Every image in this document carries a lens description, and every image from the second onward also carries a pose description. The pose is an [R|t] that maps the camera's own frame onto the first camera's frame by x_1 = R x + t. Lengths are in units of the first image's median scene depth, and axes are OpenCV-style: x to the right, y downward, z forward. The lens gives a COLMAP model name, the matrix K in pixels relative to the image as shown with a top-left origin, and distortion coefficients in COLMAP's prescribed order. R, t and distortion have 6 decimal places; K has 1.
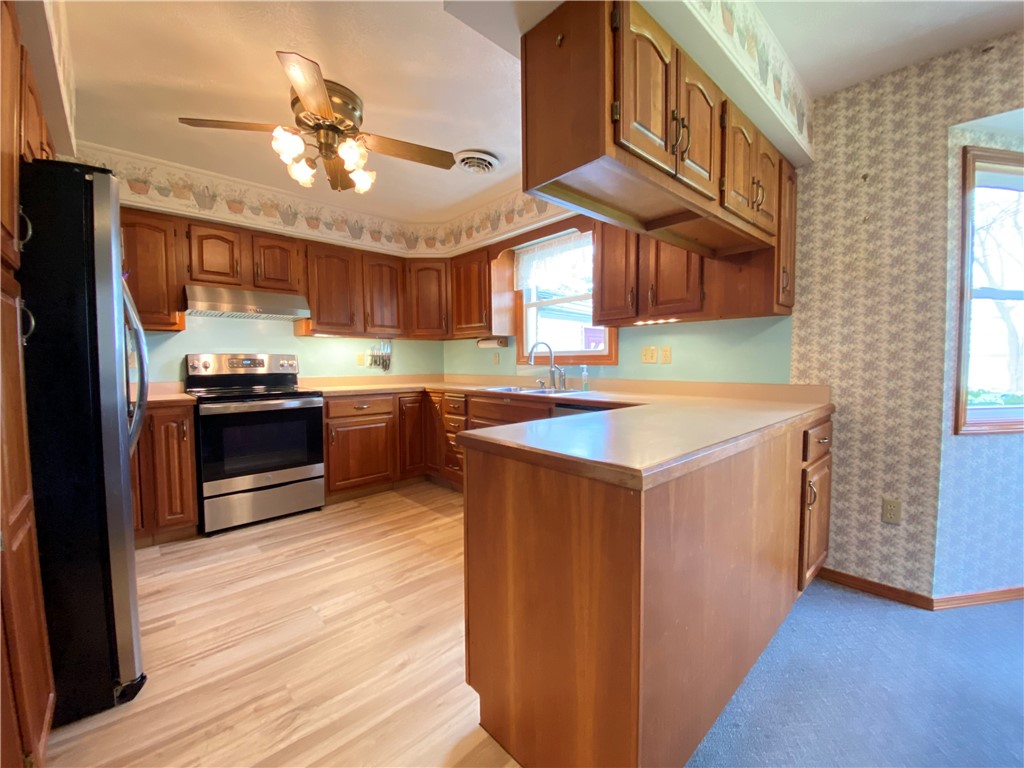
lens RADIAL K [[413.1, 0, 513.9], [0, 413.1, 384.4], [0, 0, 1]] dist [0.018263, -0.018513]
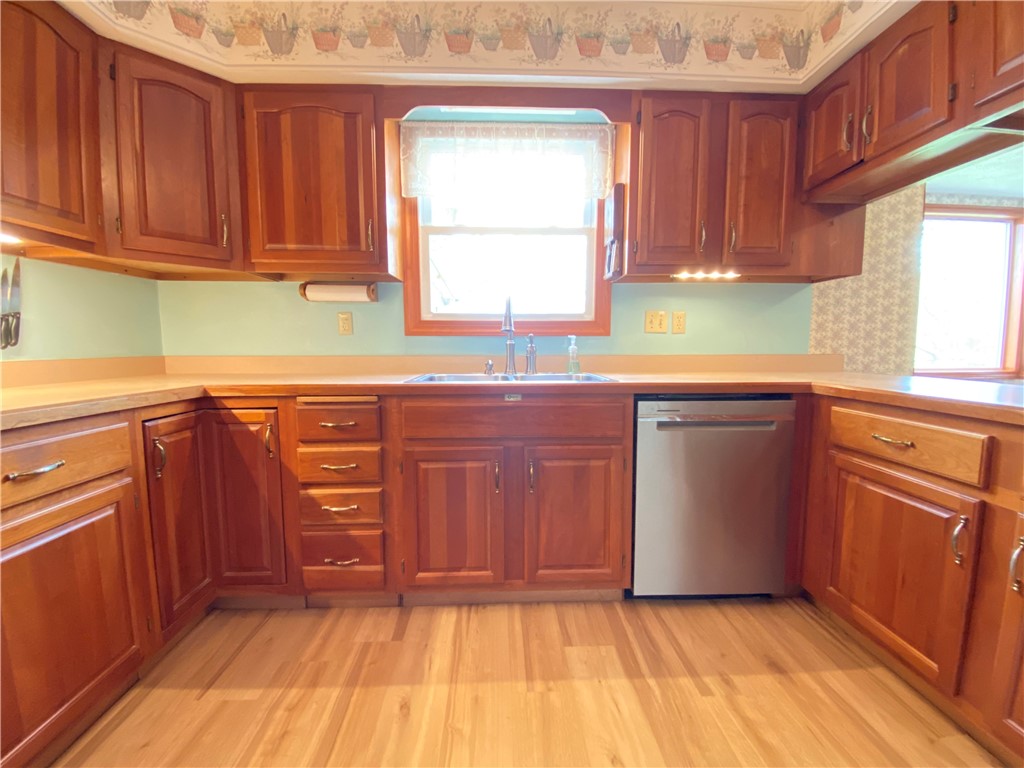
lens RADIAL K [[413.1, 0, 511.9], [0, 413.1, 383.4], [0, 0, 1]] dist [0.018263, -0.018513]
pose [[0.652735, -0.064948, 0.754797, -0.483559], [0.038746, 0.997876, 0.052358, -0.008839], [-0.756595, -0.004931, 0.653865, 0.779732]]
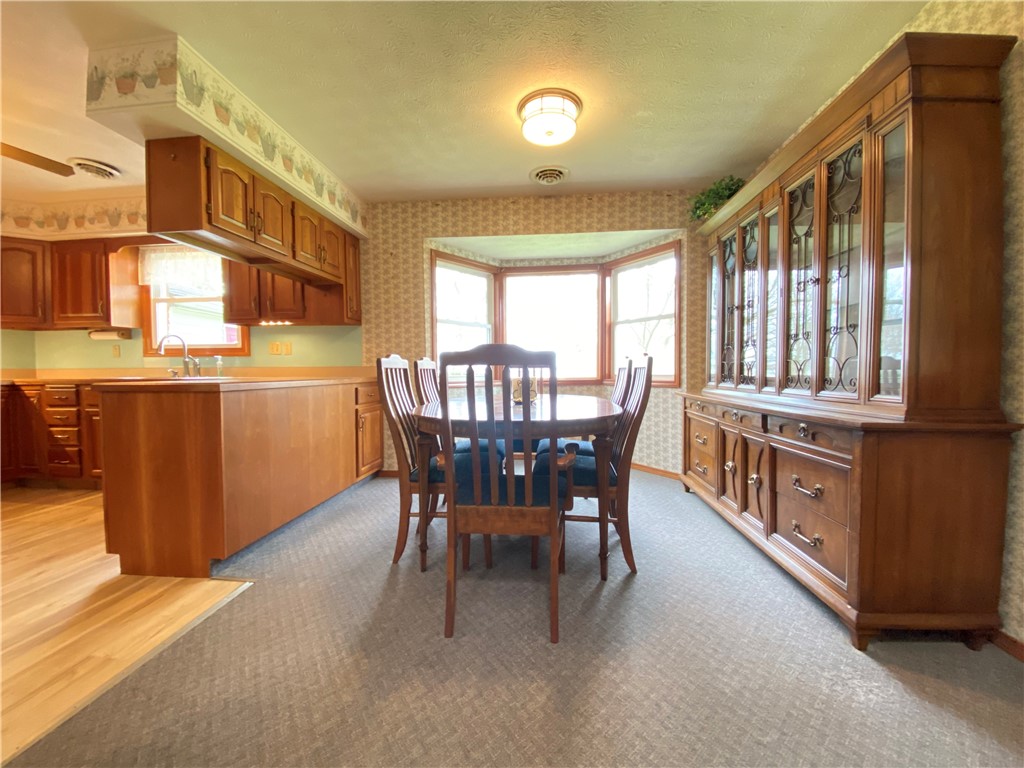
lens RADIAL K [[413.1, 0, 513.7], [0, 413.1, 384.1], [0, 0, 1]] dist [0.018263, -0.018513]
pose [[0.740831, -0.018719, 0.671430, -0.006697], [0.036894, 0.999237, -0.012849, 0.100337], [-0.670677, 0.034291, 0.740956, -0.567822]]
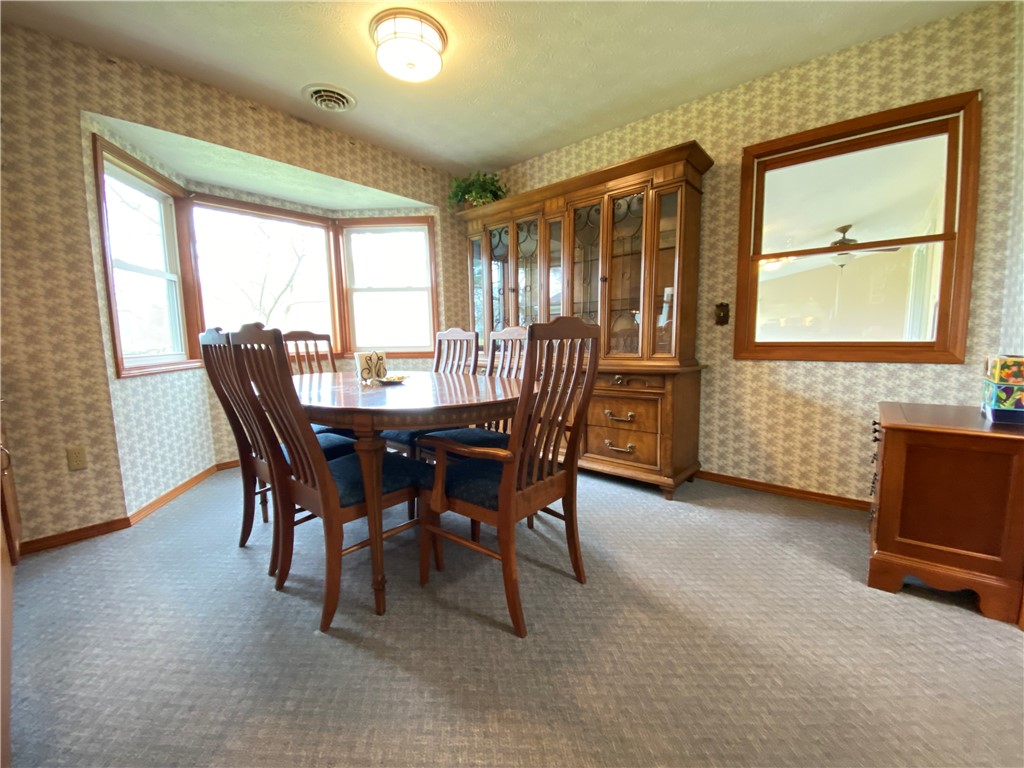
lens RADIAL K [[413.1, 0, 513.7], [0, 413.1, 384.2], [0, 0, 1]] dist [0.018263, -0.018513]
pose [[-0.115176, -0.108390, 0.987414, -0.186134], [0.071543, 0.990542, 0.117078, 0.056515], [-0.990765, 0.084127, -0.106333, -0.014697]]
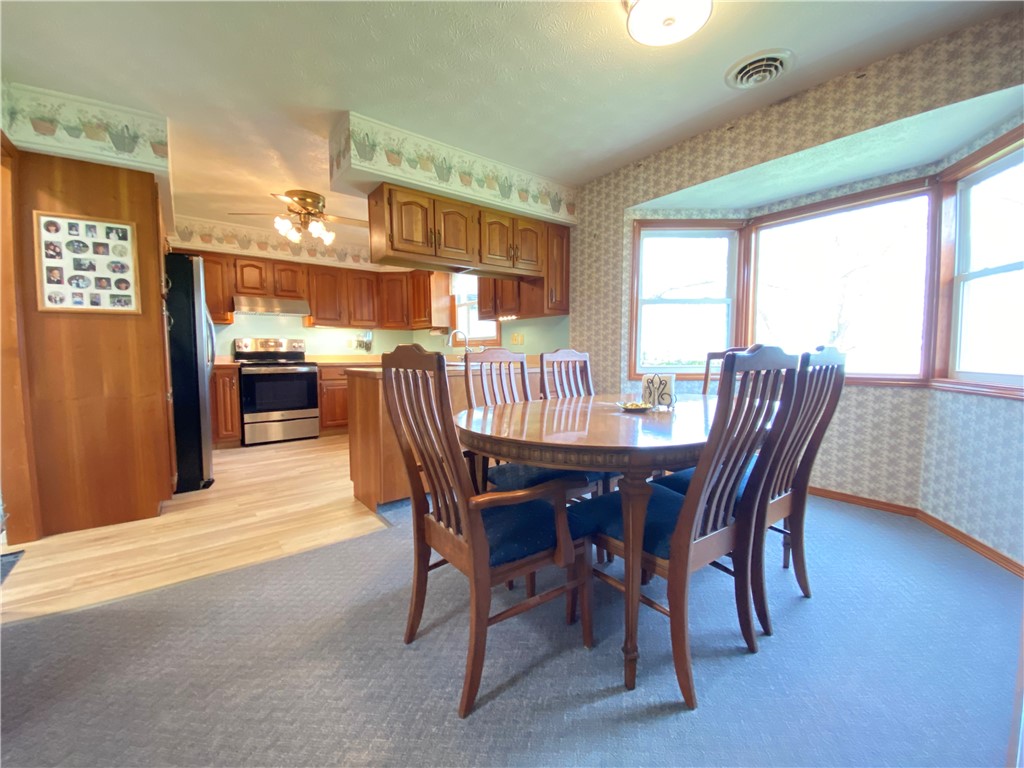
lens RADIAL K [[413.1, 0, 513.6], [0, 413.1, 385.5], [0, 0, 1]] dist [0.018263, -0.018513]
pose [[0.996347, 0.010523, -0.084740, 0.507348], [-0.008551, 0.999685, 0.023600, 0.074890], [0.084962, -0.022789, 0.996124, -0.612823]]
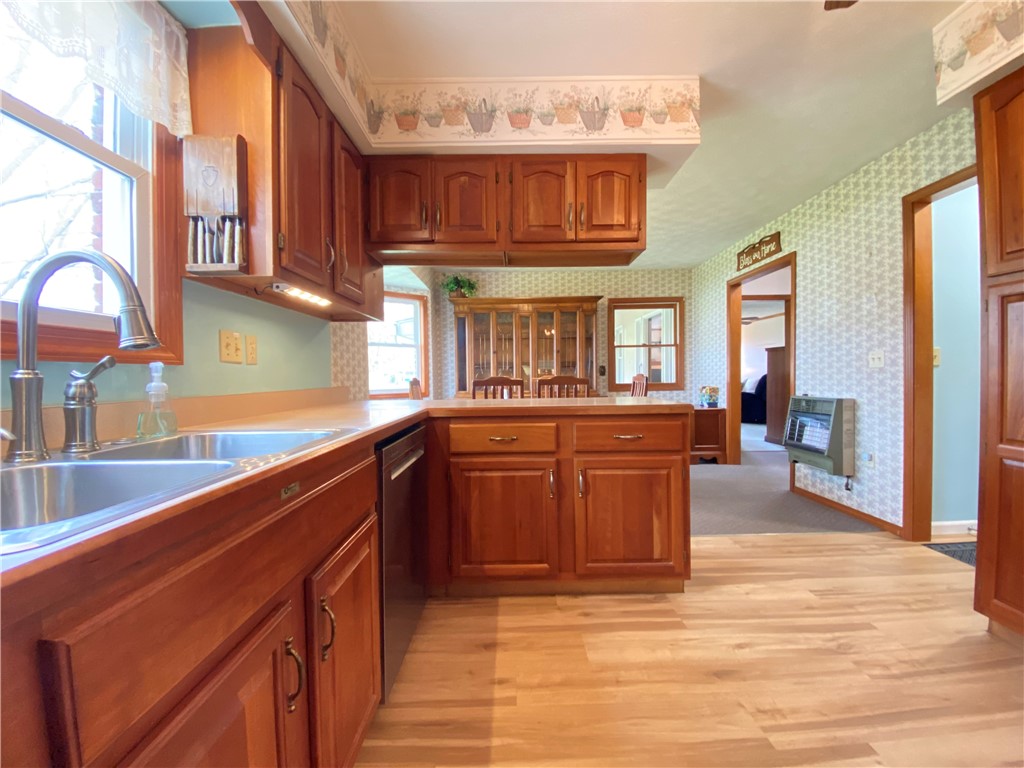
lens RADIAL K [[413.1, 0, 514.1], [0, 413.1, 382.6], [0, 0, 1]] dist [0.018263, -0.018513]
pose [[-0.734164, 0.005160, 0.678953, -0.343324], [0.055450, 0.997086, 0.052382, -0.036855], [-0.676704, 0.076105, -0.732311, 1.284603]]
